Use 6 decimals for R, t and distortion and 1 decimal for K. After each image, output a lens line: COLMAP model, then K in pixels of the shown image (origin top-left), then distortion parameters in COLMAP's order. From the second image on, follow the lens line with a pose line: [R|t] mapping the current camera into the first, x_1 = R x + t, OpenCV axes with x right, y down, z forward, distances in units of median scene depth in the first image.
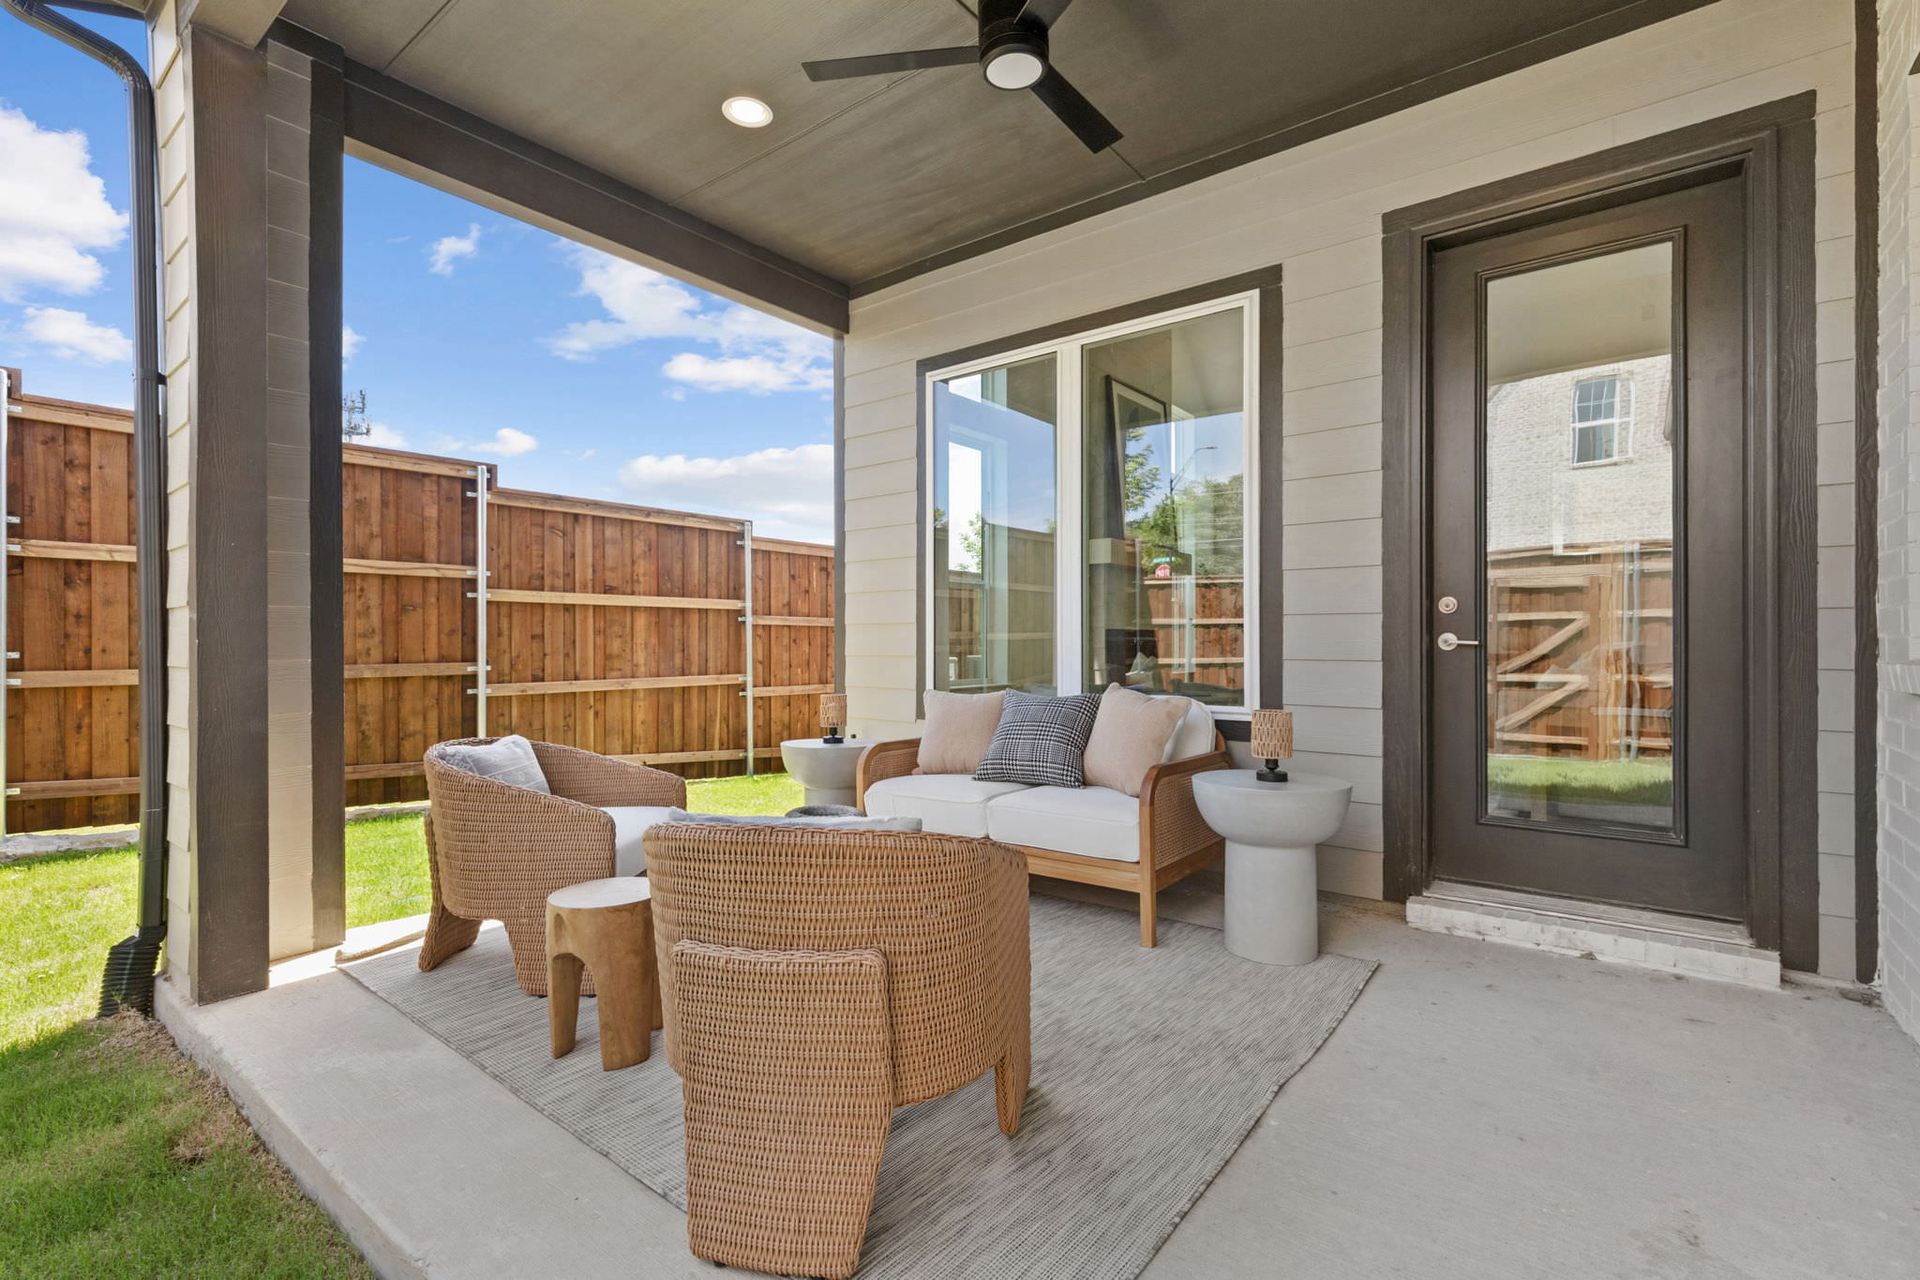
lens RADIAL K [[862.0, 0, 954.1], [0, 862.0, 648.0], [0, 0, 1]] dist [0.009438, -0.001227]
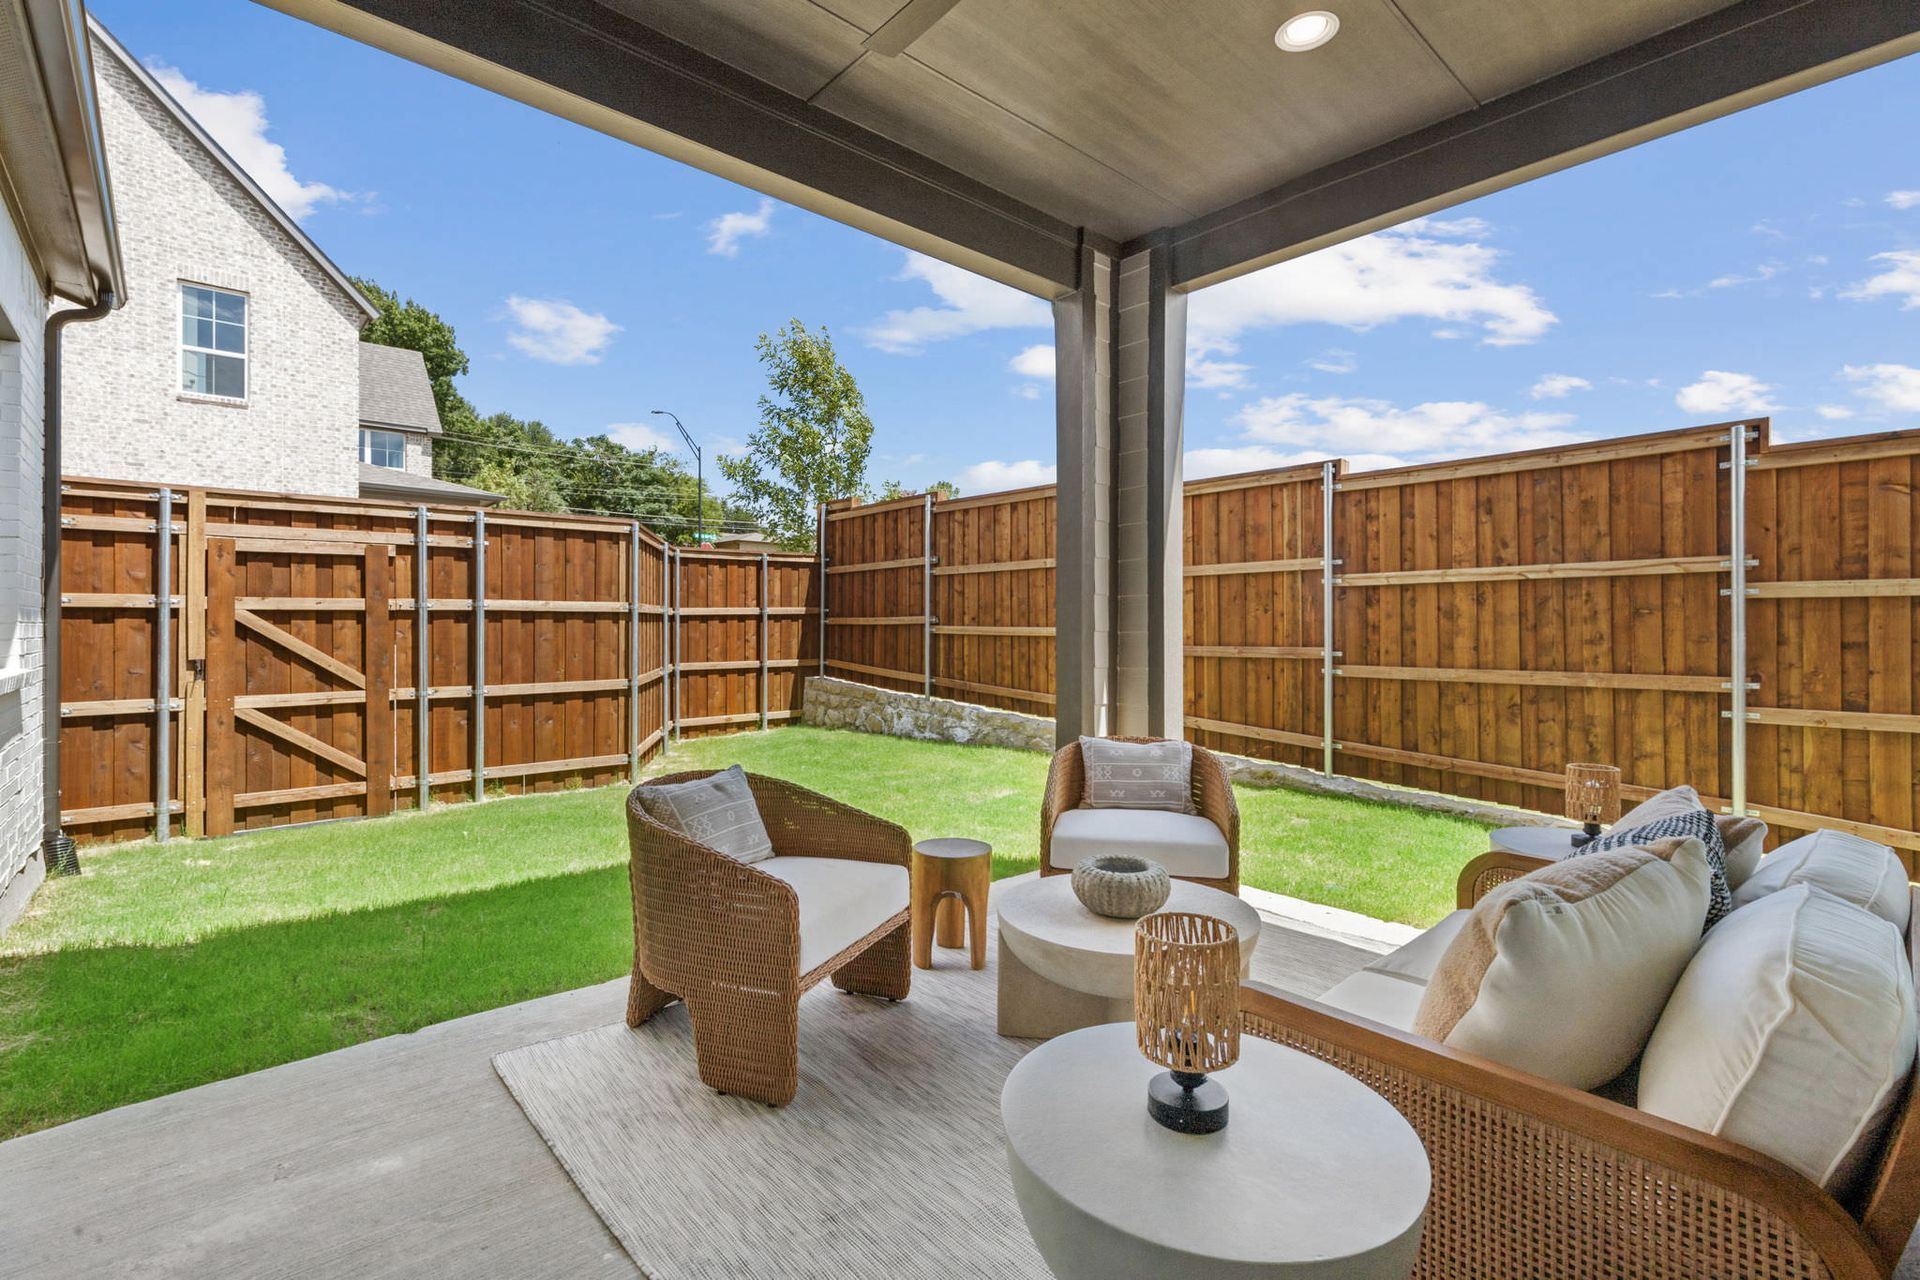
lens RADIAL K [[862.0, 0, 962.8], [0, 862.0, 623.9], [0, 0, 1]] dist [0.009438, -0.001227]
pose [[-0.158847, -0.000493, -0.987303, 0.342679], [-0.005873, 0.999983, 0.000446, -0.029370], [0.987286, 0.005869, -0.158847, 0.446707]]
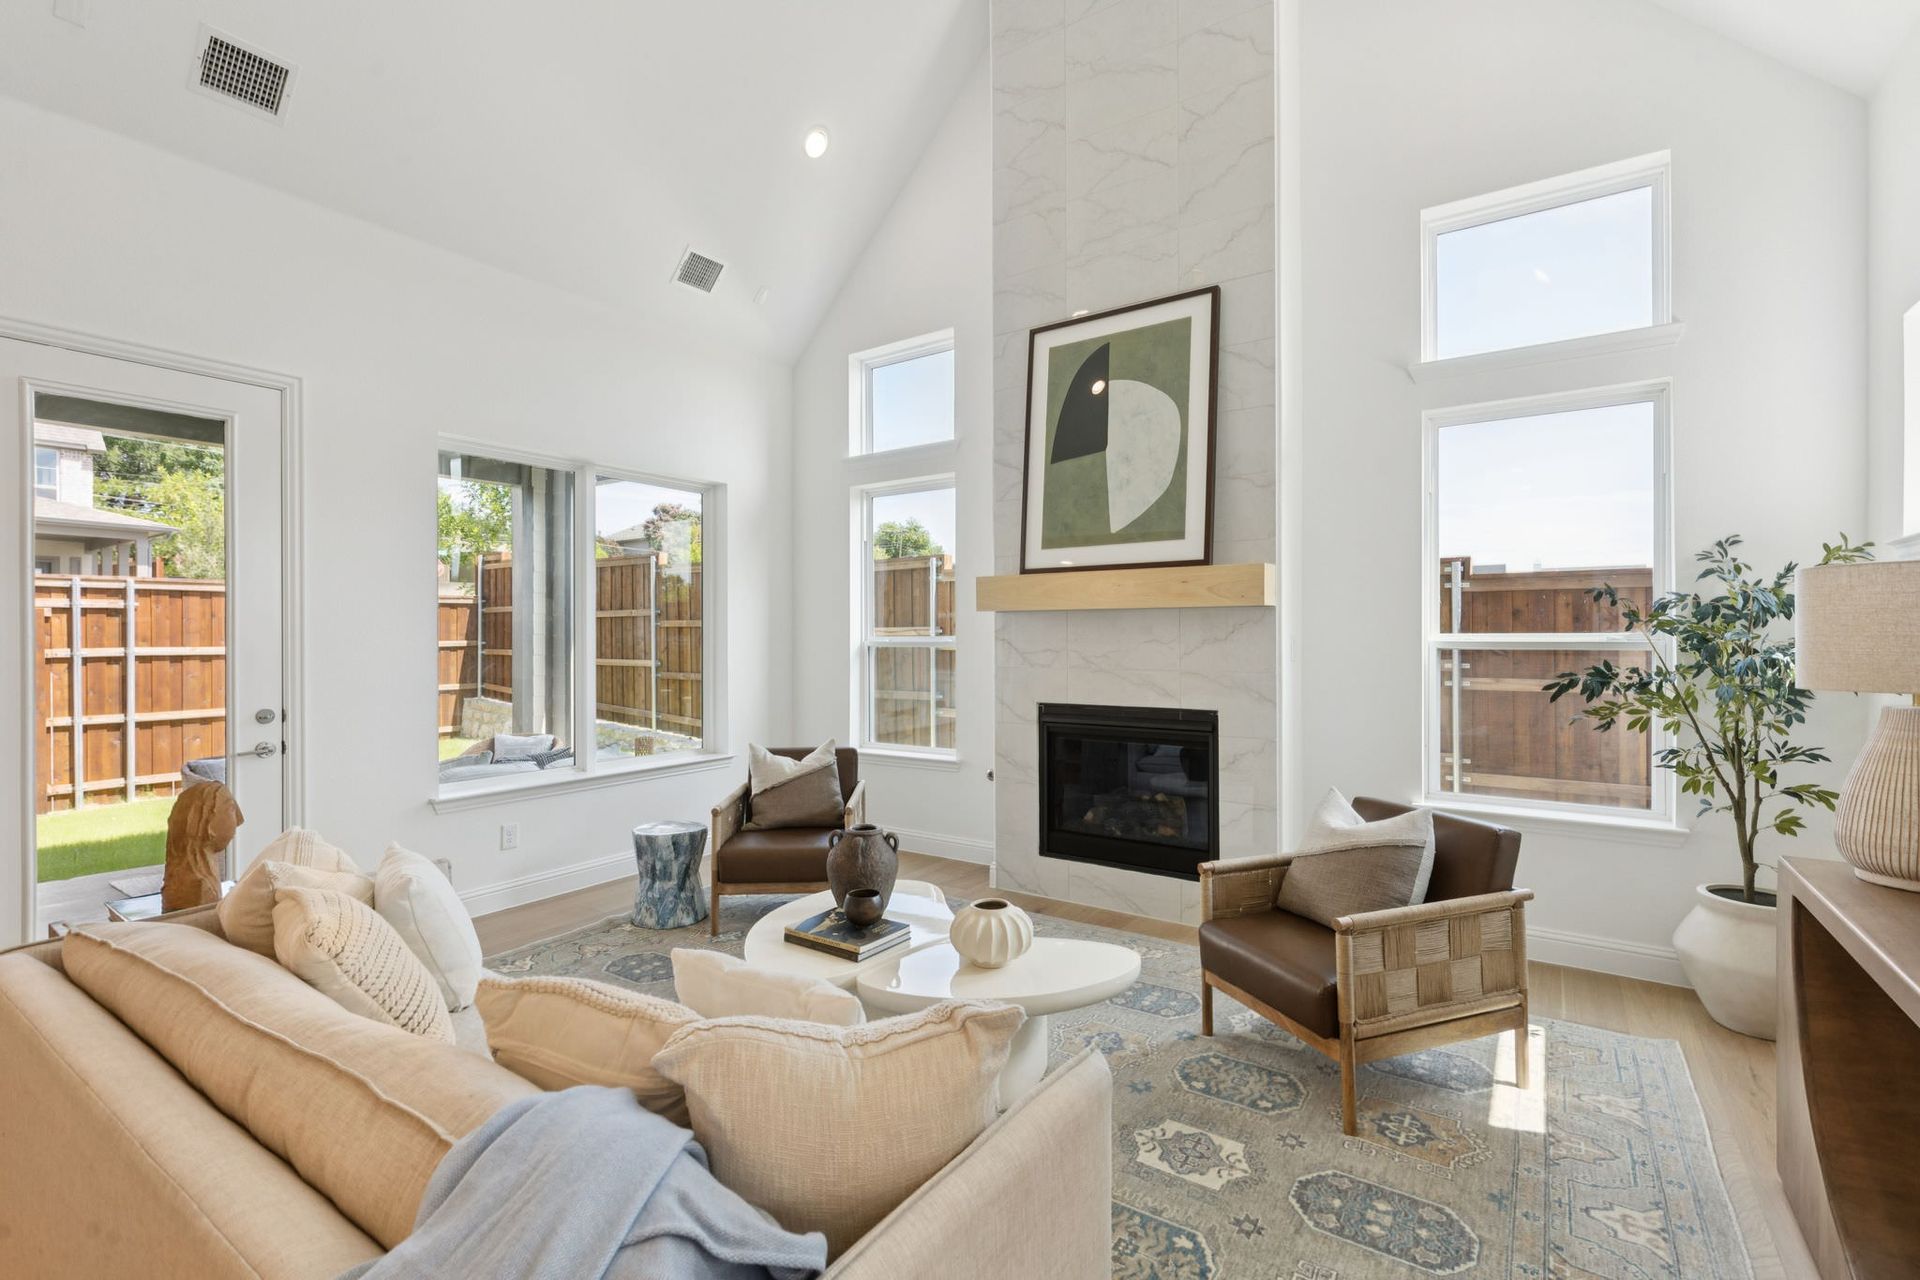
lens RADIAL K [[862.0, 0, 959.3], [0, 862.0, 637.9], [0, 0, 1]] dist [0.009438, -0.001227]
pose [[0.068701, 0.004953, -0.997625, 0.921247], [-0.001913, 0.999986, 0.004833, -0.085074], [0.997635, 0.001576, 0.068709, 0.969409]]
